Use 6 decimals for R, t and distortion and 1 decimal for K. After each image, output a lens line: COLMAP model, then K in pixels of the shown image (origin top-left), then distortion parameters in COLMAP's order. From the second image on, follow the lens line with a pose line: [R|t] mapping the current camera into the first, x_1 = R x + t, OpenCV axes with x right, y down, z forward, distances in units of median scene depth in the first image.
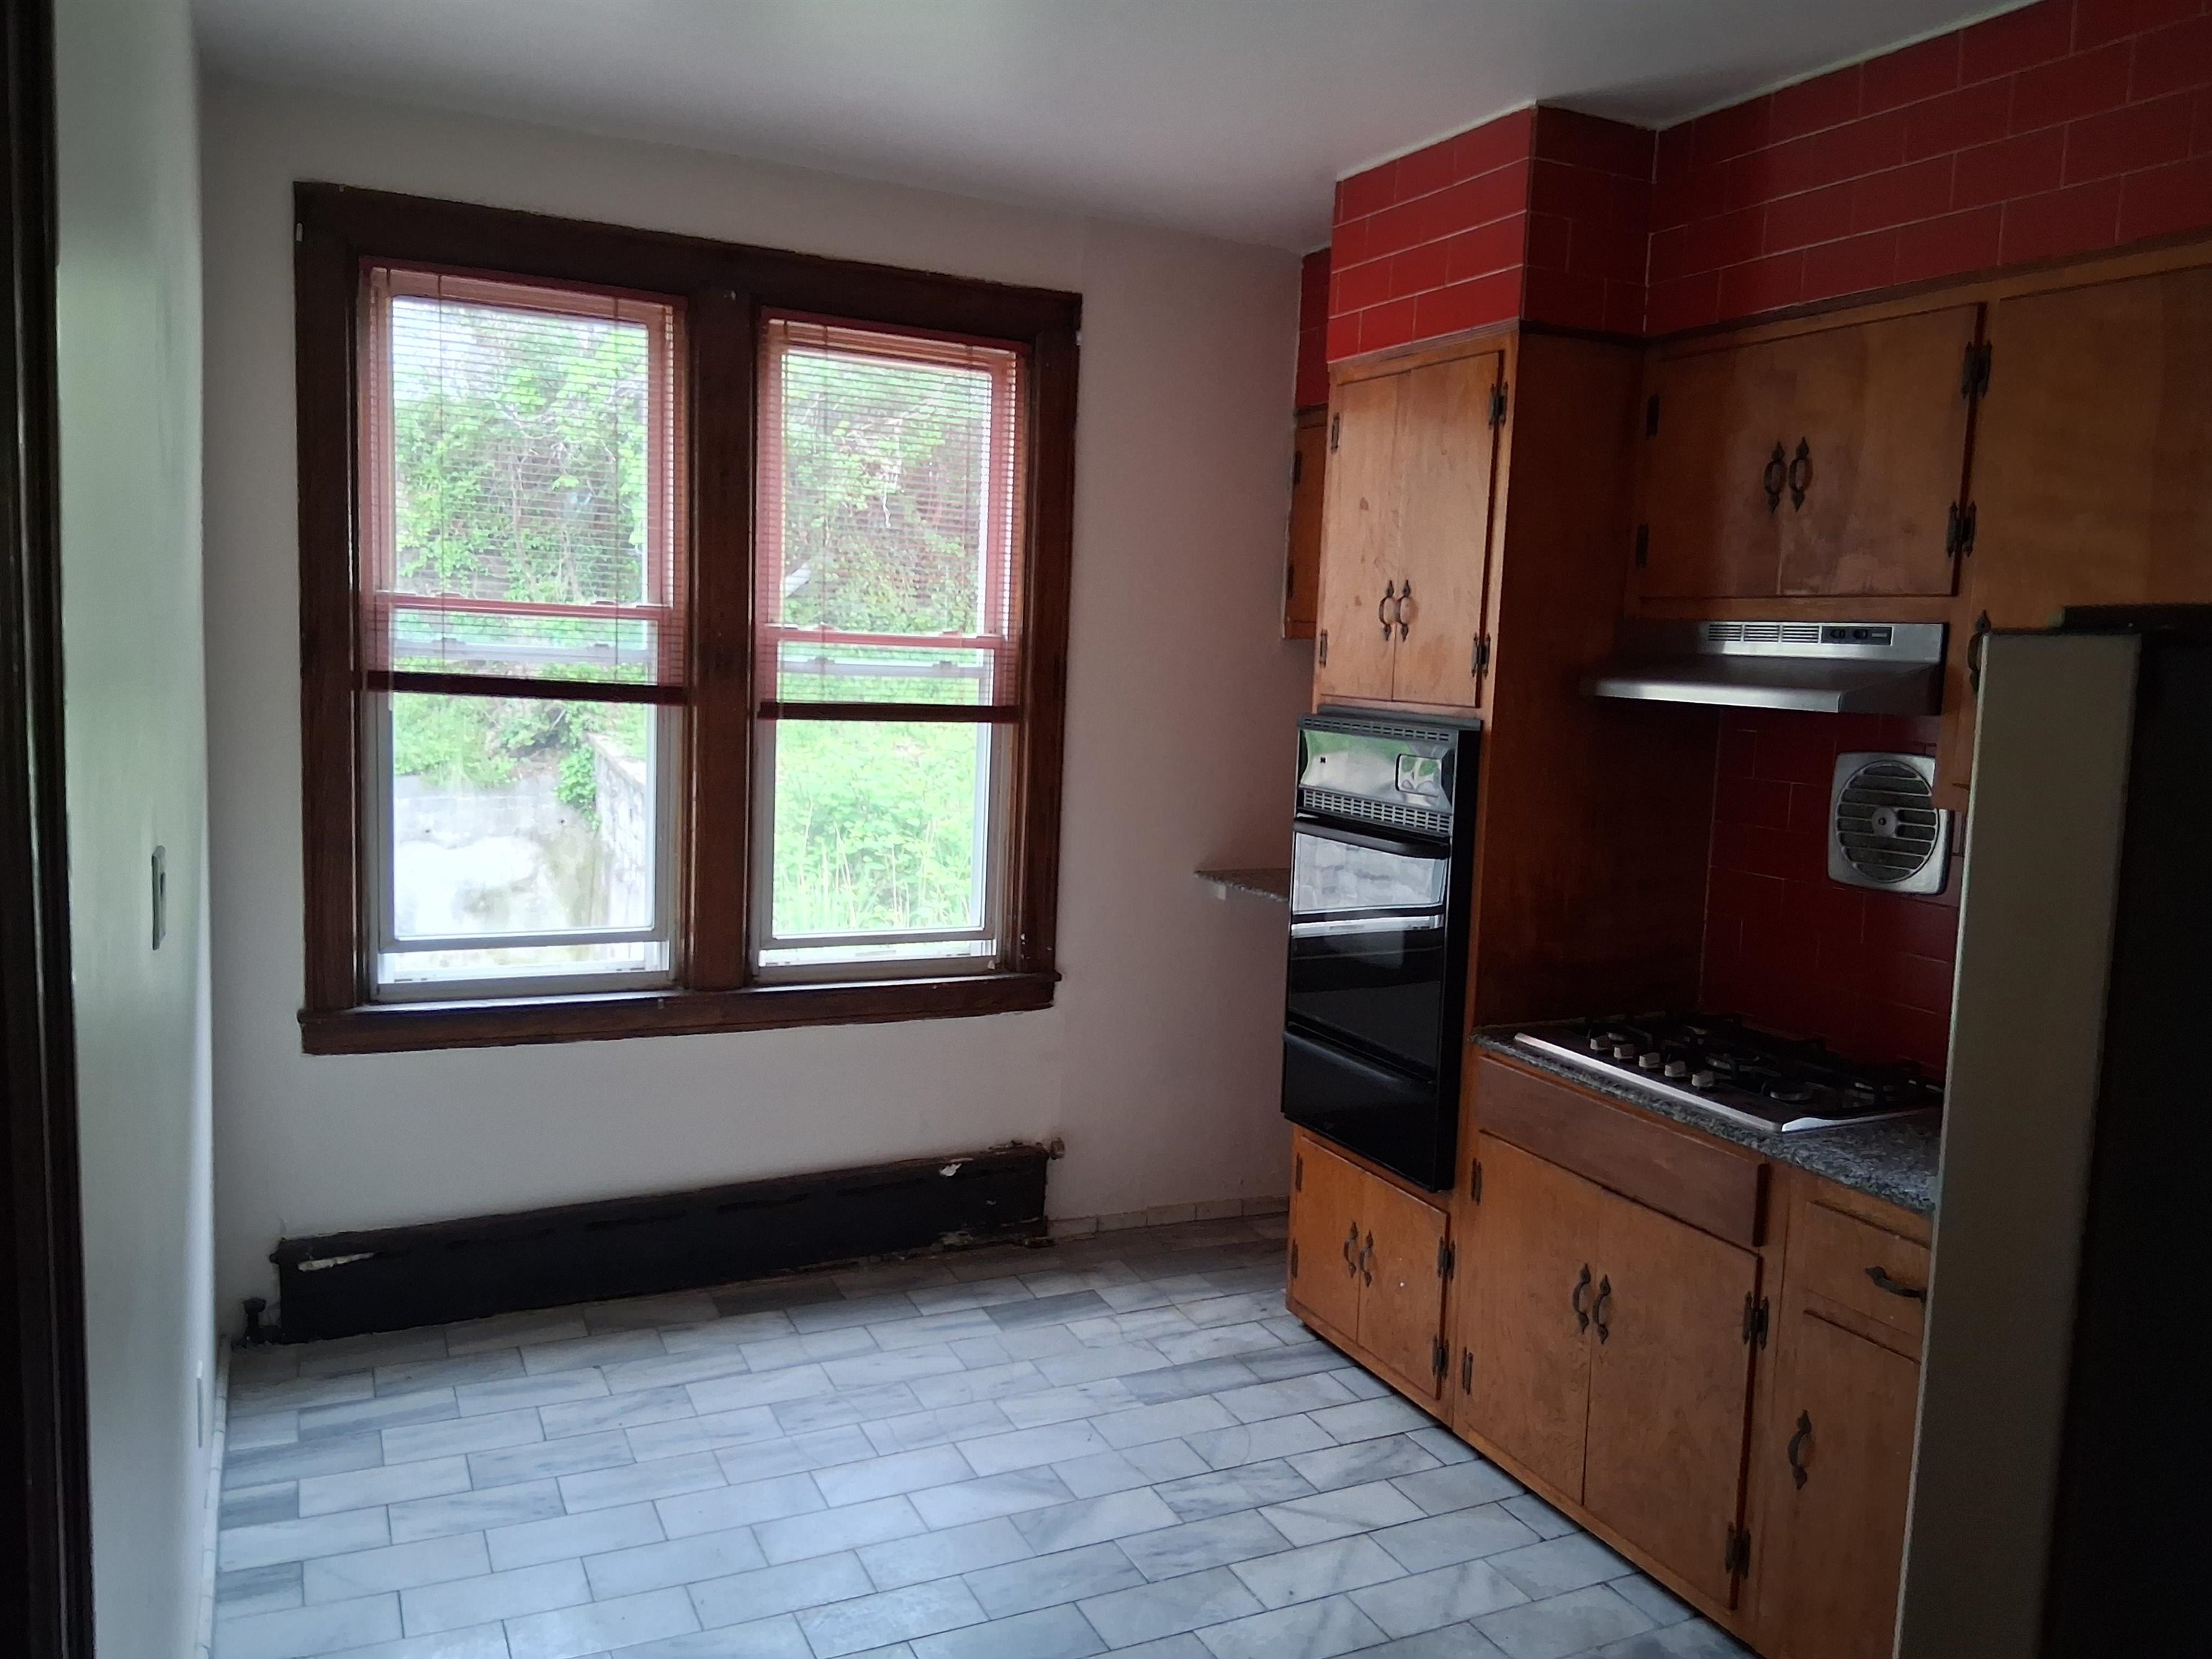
lens RADIAL K [[1674.3, 0, 1102.5], [0, 1674.3, 837.5], [0, 0, 1]] dist [0.123277, -0.222043]
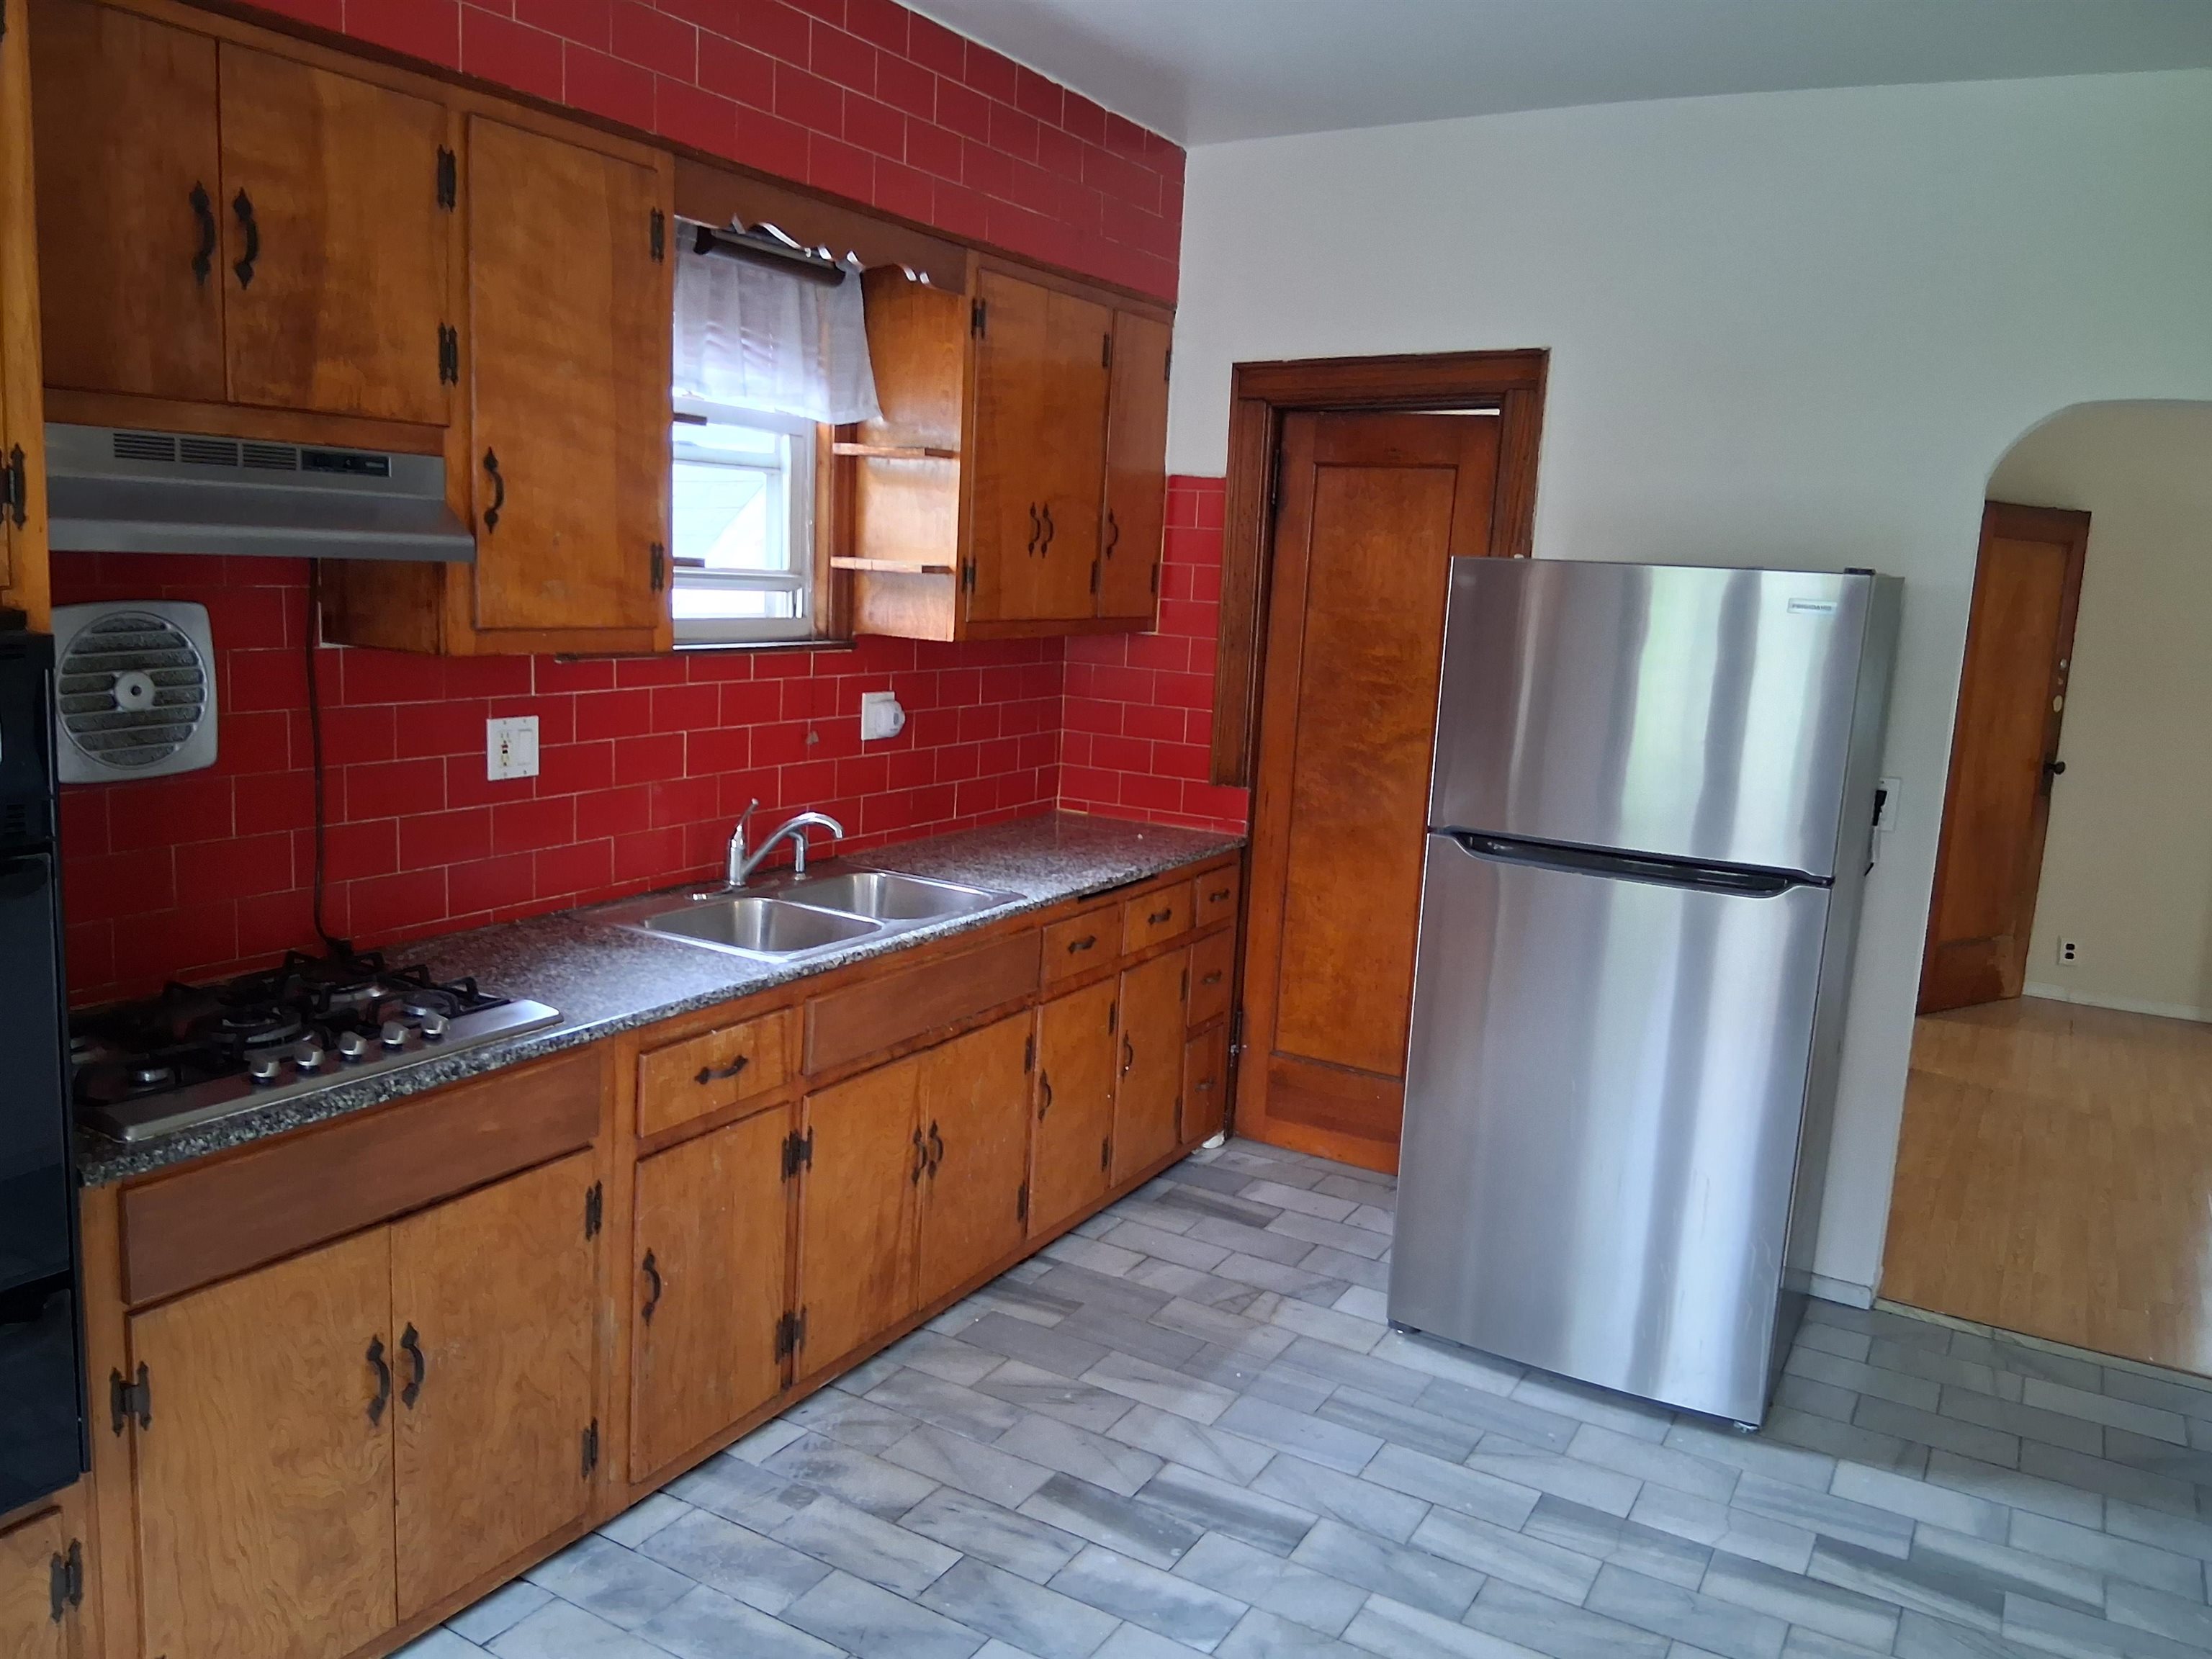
lens RADIAL K [[1674.3, 0, 1102.5], [0, 1674.3, 837.5], [0, 0, 1]] dist [0.123277, -0.222043]
pose [[-0.569566, -0.207660, 0.795281, -0.443495], [0.020002, 0.963771, 0.265980, -0.149222], [-0.821702, 0.167400, -0.544777, 1.121518]]
